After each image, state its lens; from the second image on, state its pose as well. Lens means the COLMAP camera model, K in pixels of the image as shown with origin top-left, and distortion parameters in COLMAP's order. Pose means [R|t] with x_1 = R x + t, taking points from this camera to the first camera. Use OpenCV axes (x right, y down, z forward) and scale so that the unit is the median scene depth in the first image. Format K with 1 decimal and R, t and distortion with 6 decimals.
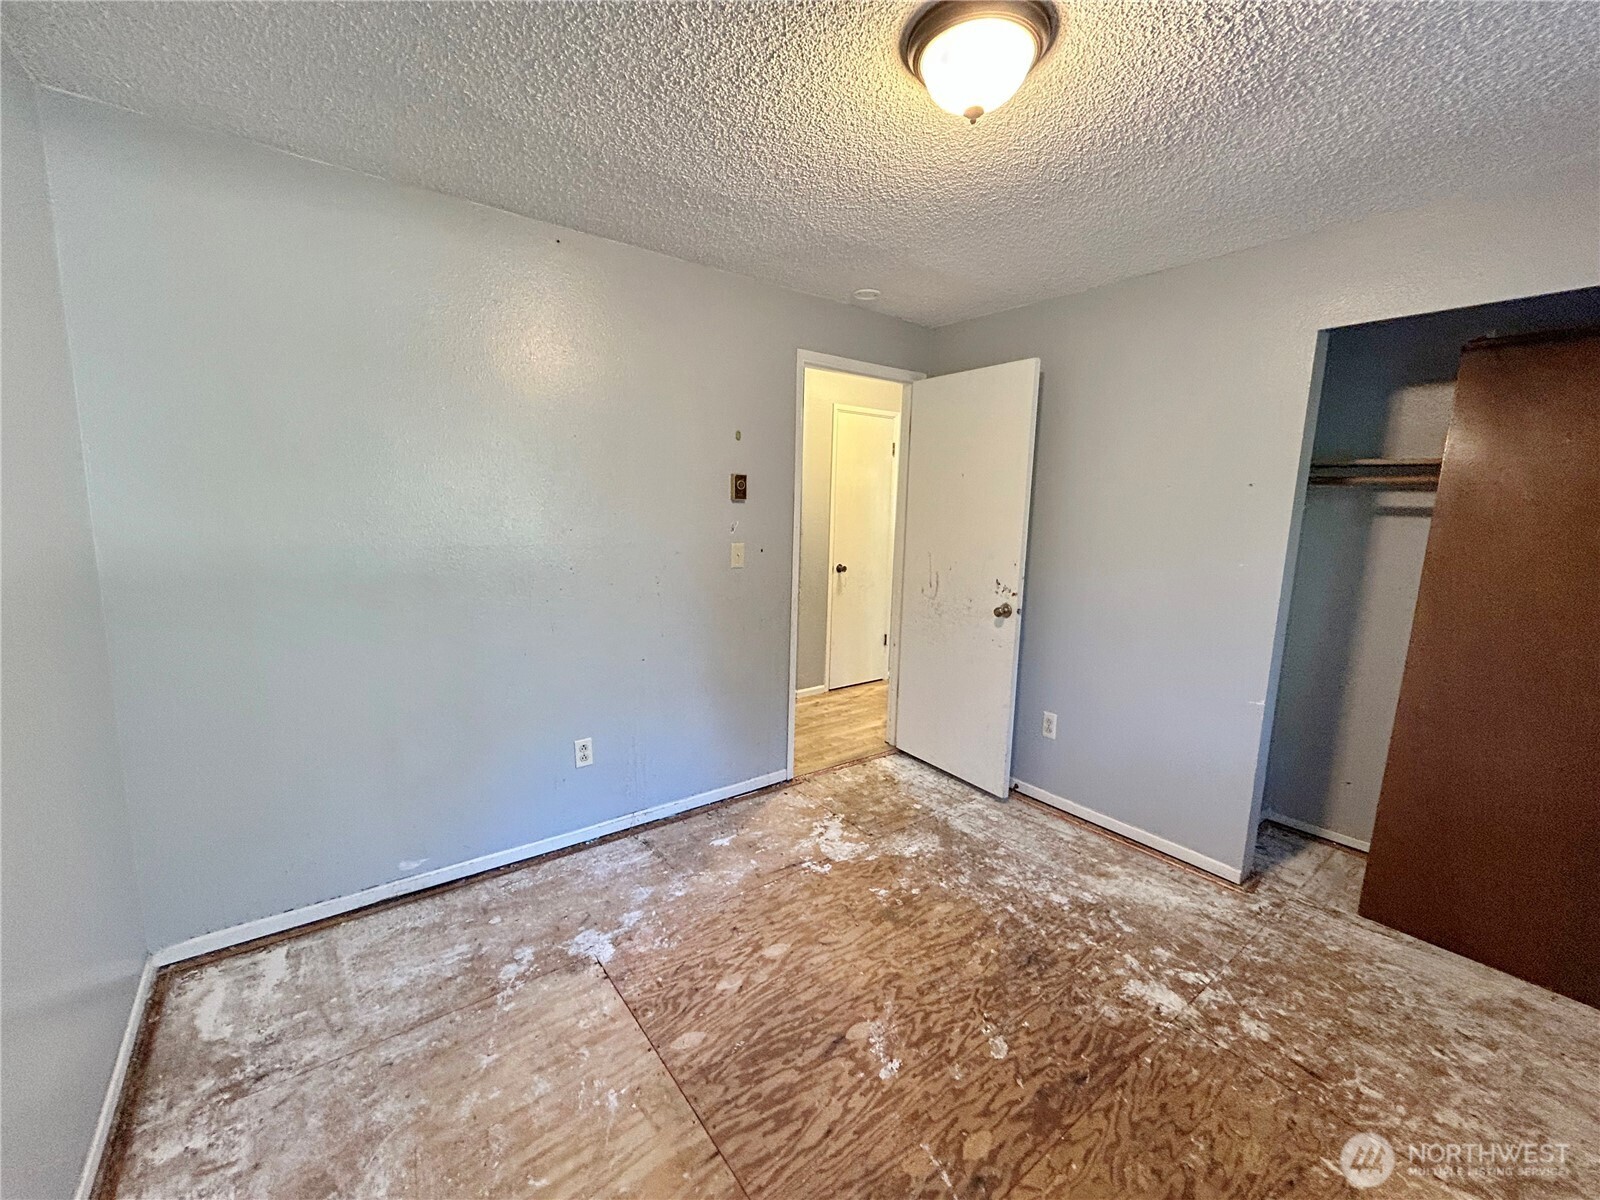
lens RADIAL K [[653.4, 0, 800.2], [0, 653.4, 601.0], [0, 0, 1]] dist [0.002854, 0.000110]
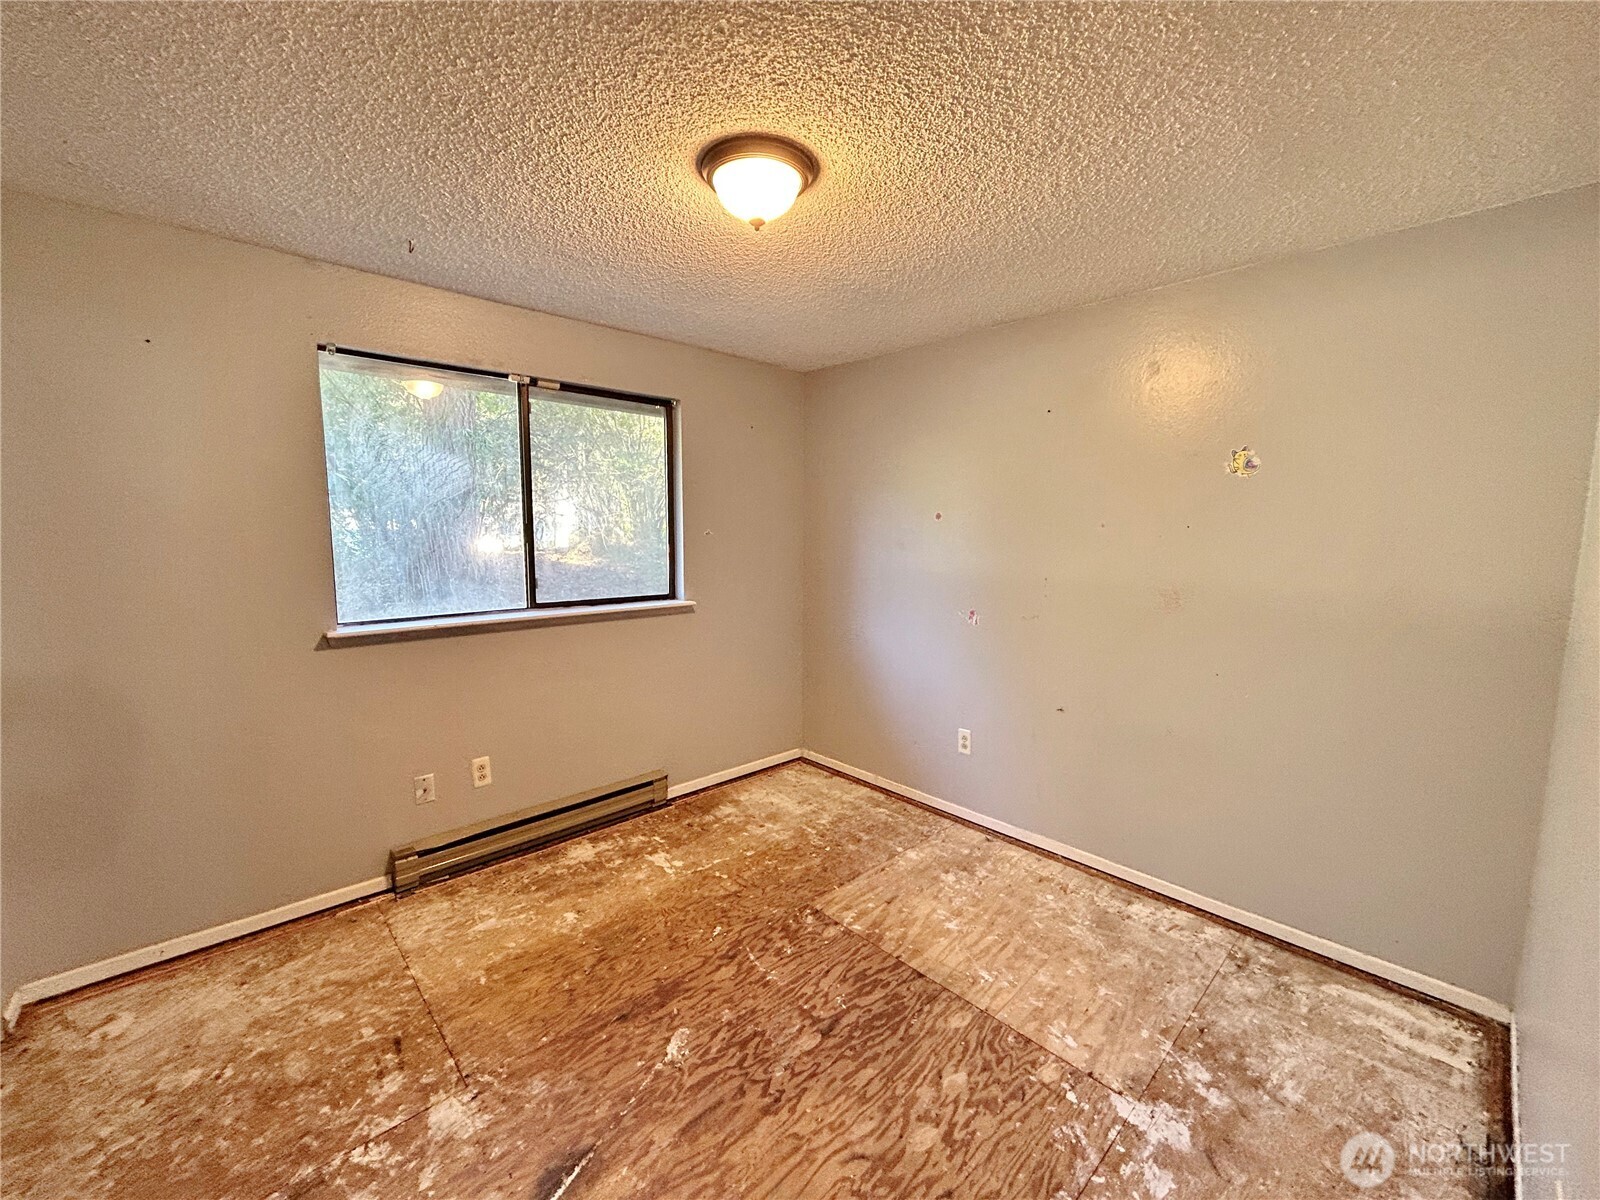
lens RADIAL K [[653.4, 0, 800.1], [0, 653.4, 600.1], [0, 0, 1]] dist [0.002854, 0.000110]
pose [[-0.994095, -0.021963, -0.106270, 0.230490], [-0.048992, 0.964655, 0.258922, -0.292227], [0.096827, 0.262599, -0.960035, 1.813409]]
